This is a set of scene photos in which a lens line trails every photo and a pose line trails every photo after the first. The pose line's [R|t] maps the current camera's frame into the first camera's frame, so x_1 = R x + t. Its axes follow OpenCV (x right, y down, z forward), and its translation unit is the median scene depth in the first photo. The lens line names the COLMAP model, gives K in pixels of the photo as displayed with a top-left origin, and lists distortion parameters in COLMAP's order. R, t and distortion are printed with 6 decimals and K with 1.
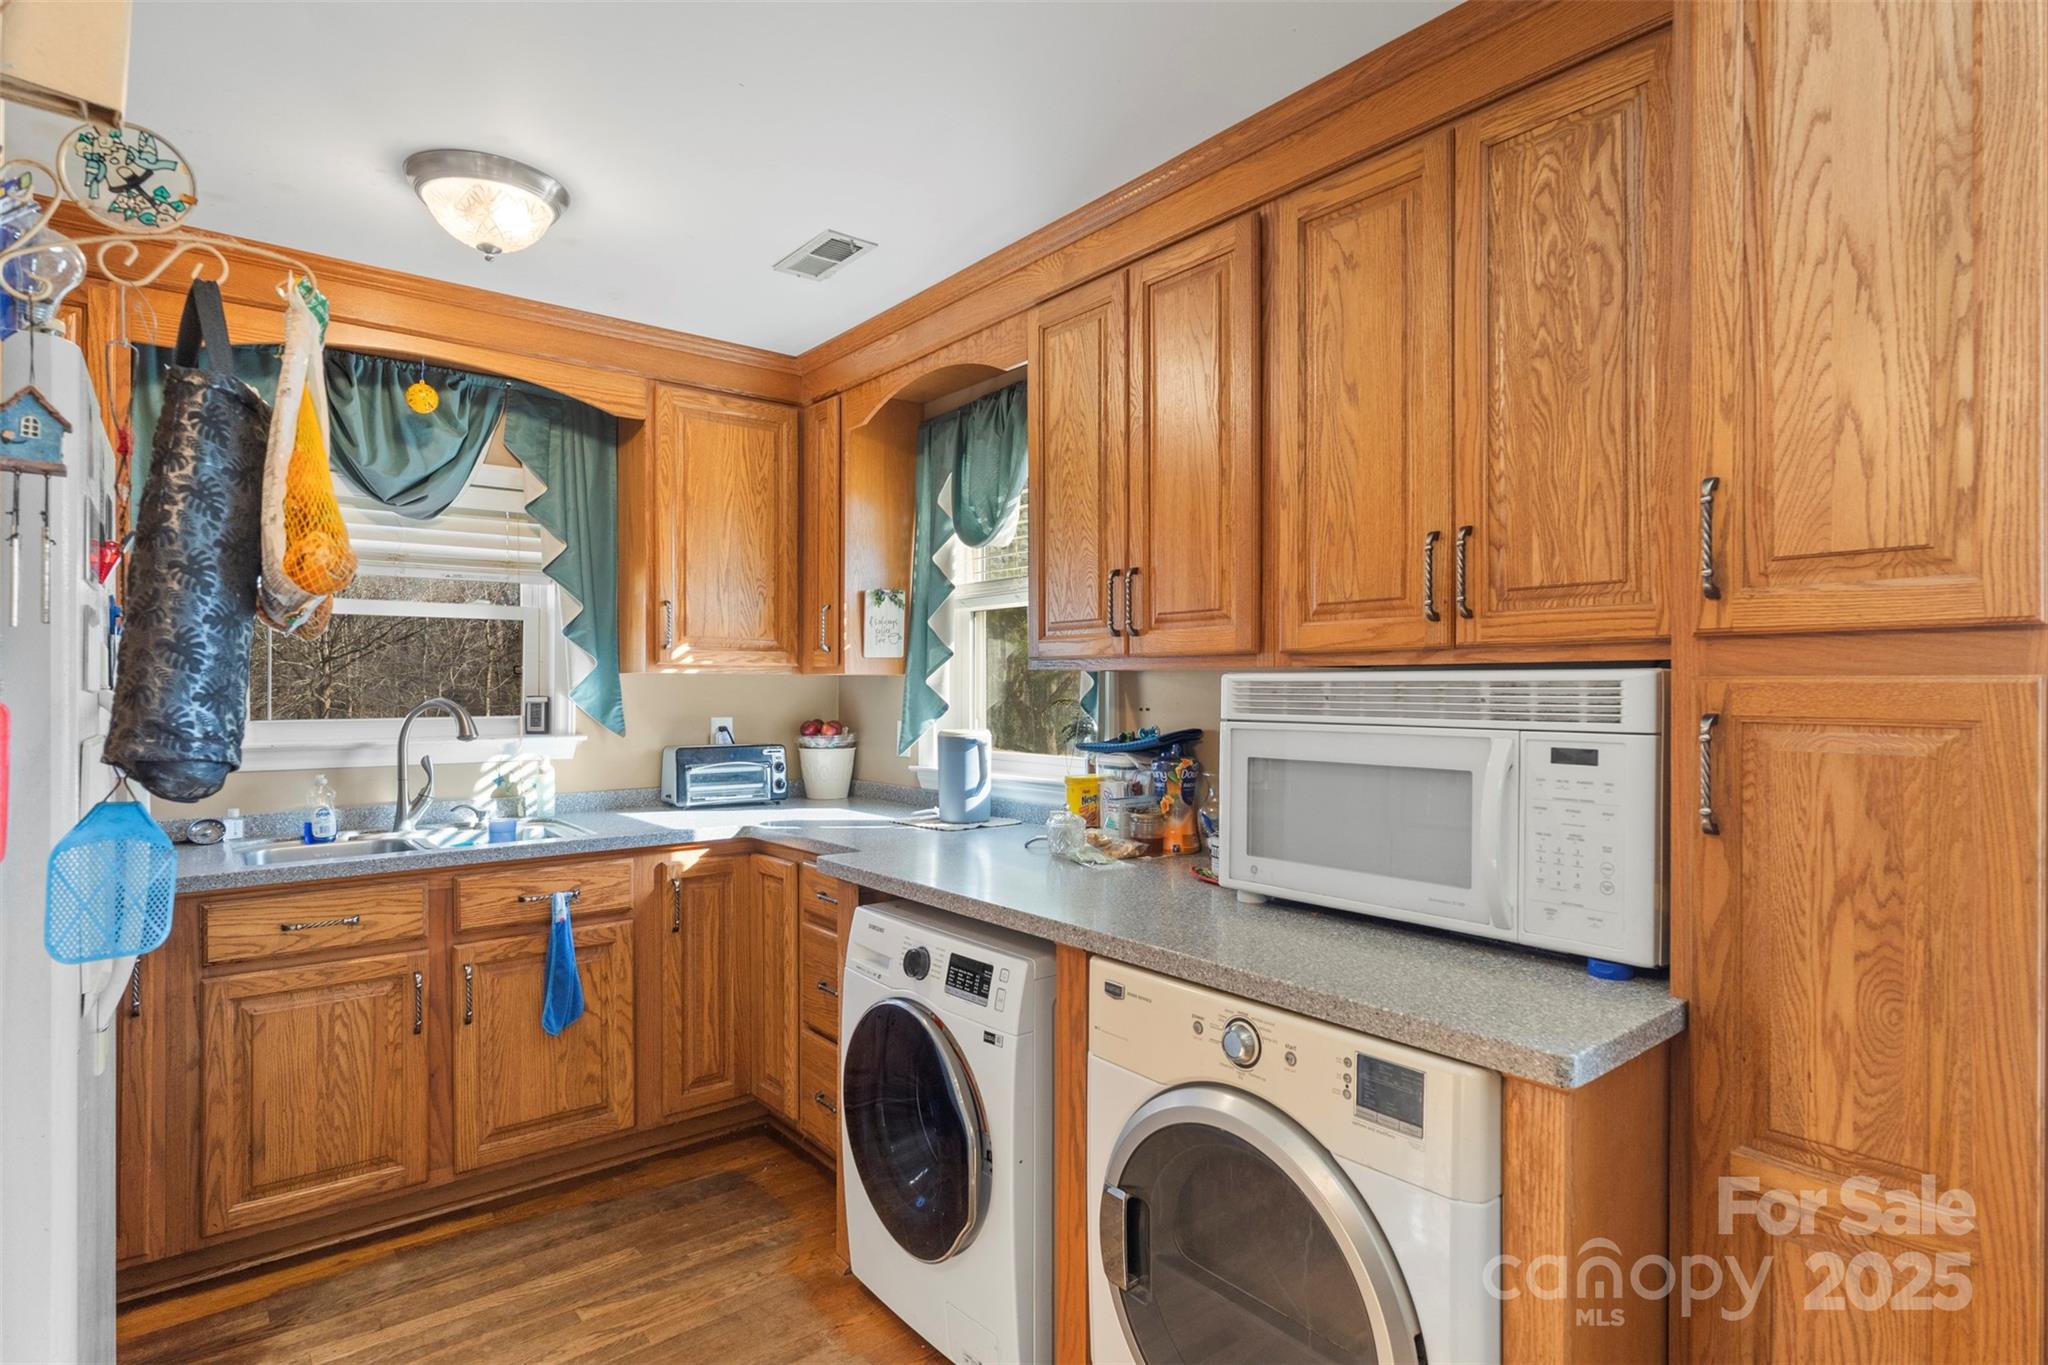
lens RADIAL K [[1048.1, 0, 1017.9], [0, 1048.1, 682.8], [0, 0, 1]] dist [-0.005139, 0.000890]
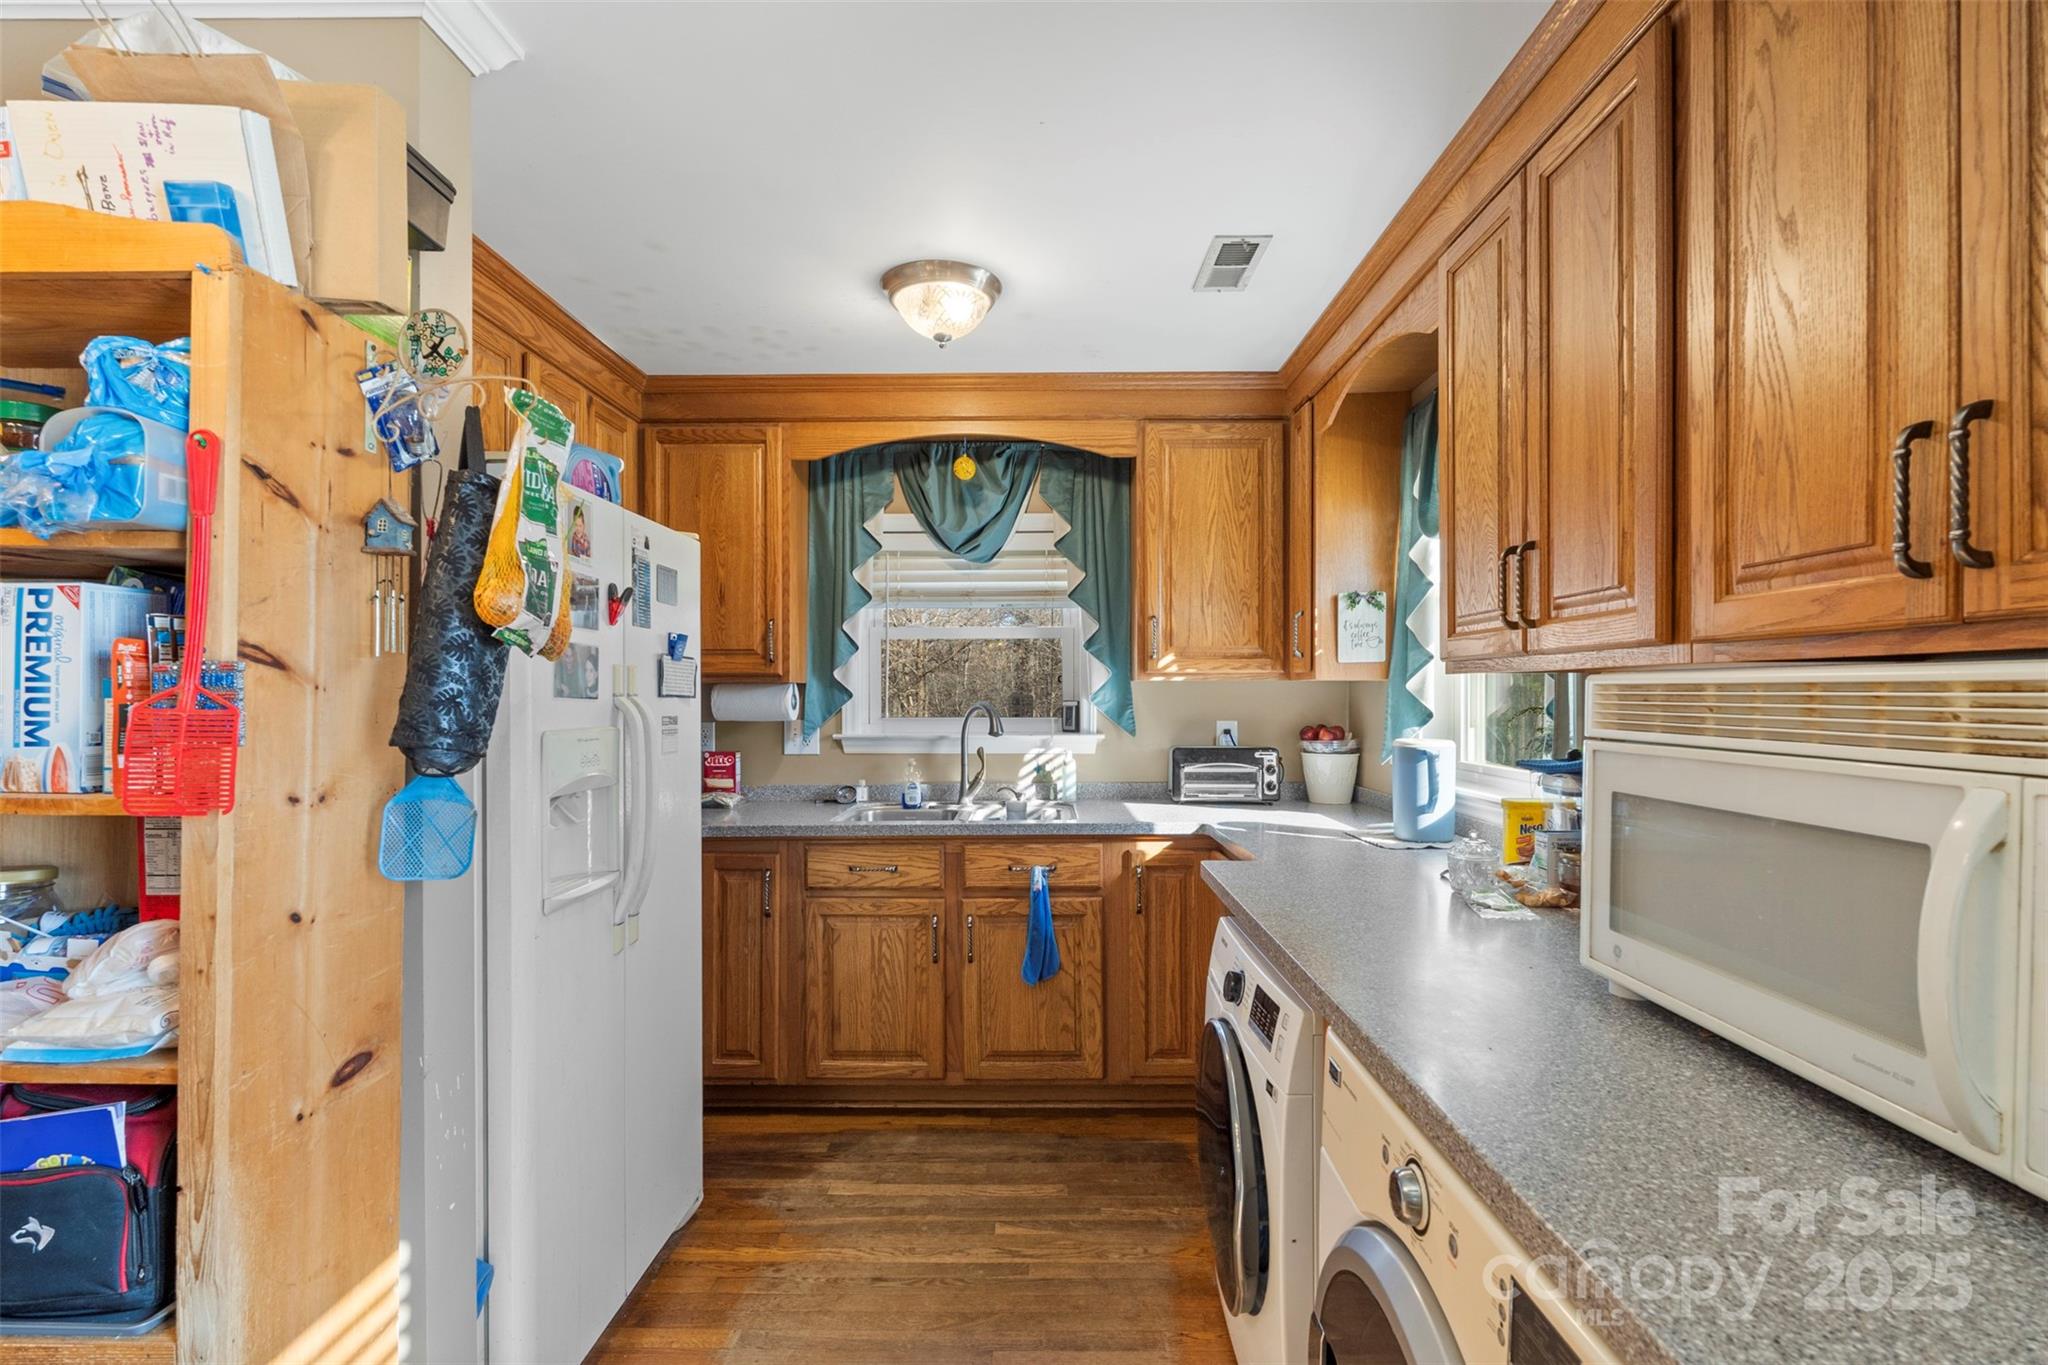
lens RADIAL K [[916.0, 0, 1020.9], [0, 916.0, 693.4], [0, 0, 1]] dist [-0.007270, 0.001352]
pose [[0.773661, -0.001189, -0.633599, 0.257580], [0.004486, 0.999983, 0.003601, 0.000567], [0.633584, -0.005629, 0.773653, 0.229943]]
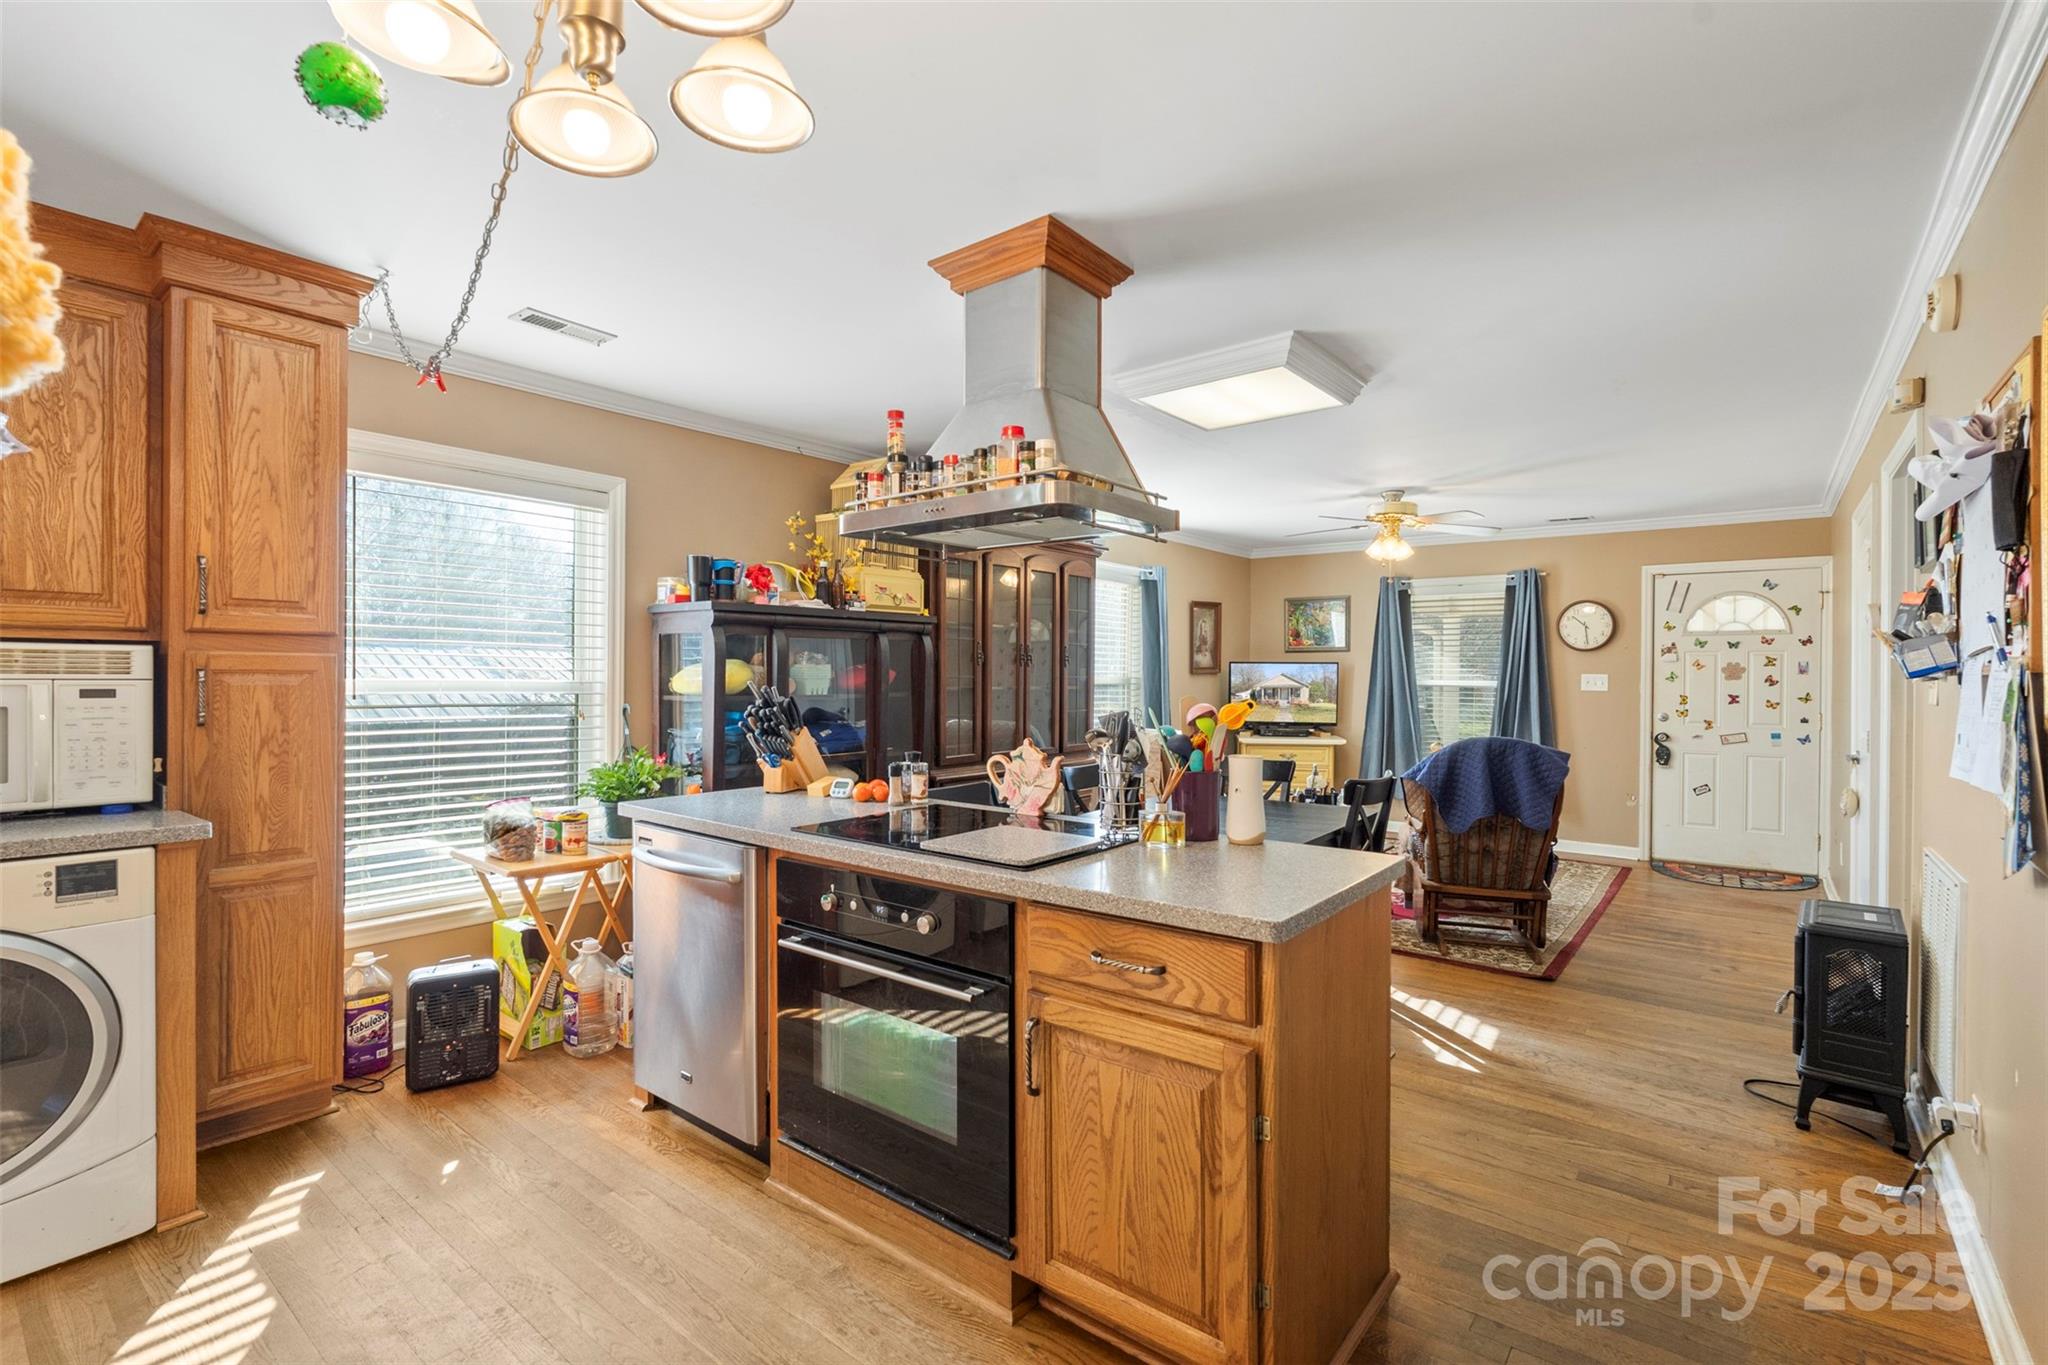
lens RADIAL K [[916.0, 0, 1038.0], [0, 916.0, 692.7], [0, 0, 1]] dist [-0.007270, 0.001352]
pose [[-0.222034, -0.024003, 0.974743, -0.964086], [-0.016269, 0.999649, 0.020910, 0.008113], [-0.974903, -0.011216, -0.222347, -0.150326]]
